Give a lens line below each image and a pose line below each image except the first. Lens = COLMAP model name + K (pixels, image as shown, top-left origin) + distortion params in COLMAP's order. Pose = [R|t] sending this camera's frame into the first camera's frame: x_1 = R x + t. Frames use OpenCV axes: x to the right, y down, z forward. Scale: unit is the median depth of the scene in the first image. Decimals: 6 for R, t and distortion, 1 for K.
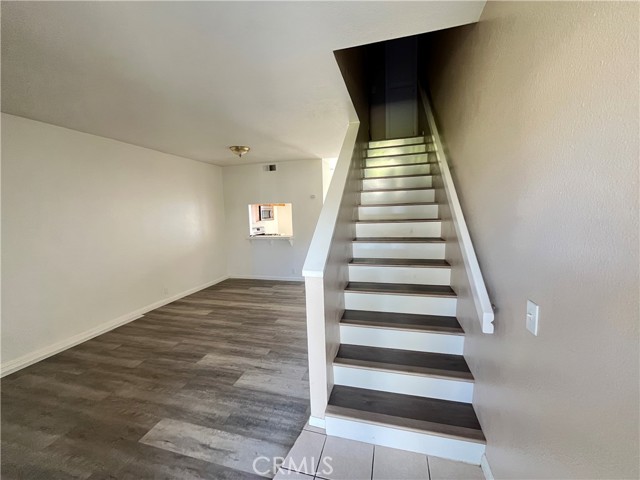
lens RADIAL K [[258.6, 0, 319.6], [0, 258.6, 240.9], [0, 0, 1]] dist [-0.001739, 0.000144]
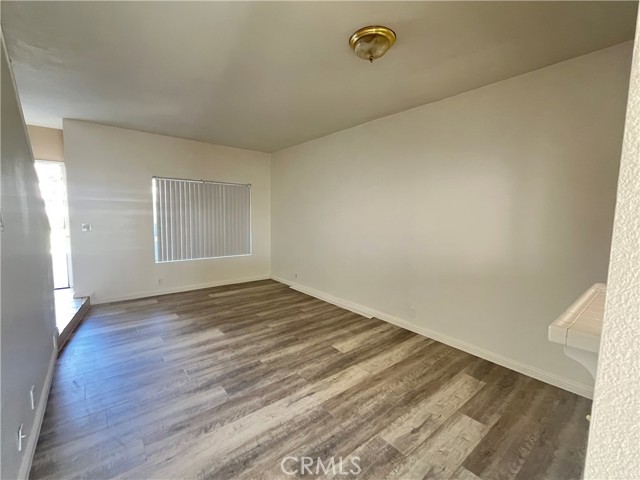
lens RADIAL K [[283.1, 0, 318.2], [0, 283.1, 239.1], [0, 0, 1]] dist [0.000441, -0.000013]
pose [[-0.587096, 0.095236, -0.803896, 0.174230], [-0.086001, 0.980098, 0.178918, -0.135766], [0.804936, 0.174178, -0.567221, 1.495205]]
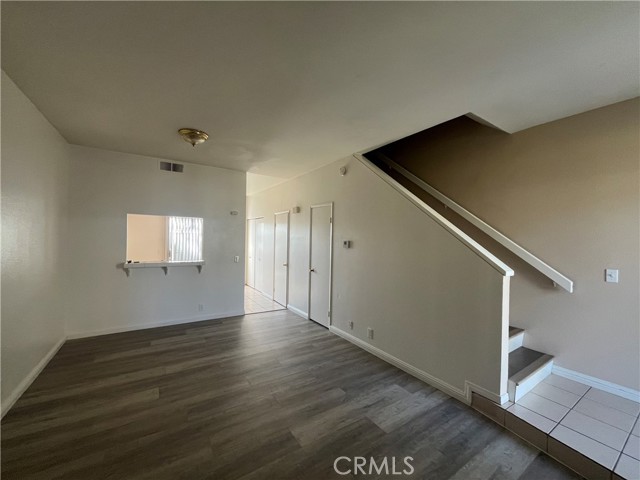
lens RADIAL K [[258.6, 0, 322.0], [0, 258.6, 237.8], [0, 0, 1]] dist [-0.001739, 0.000144]
pose [[0.659849, 0.044772, 0.750064, -0.713834], [0.048832, 0.993558, -0.102265, 0.017280], [-0.749810, 0.104106, 0.653411, 0.364310]]
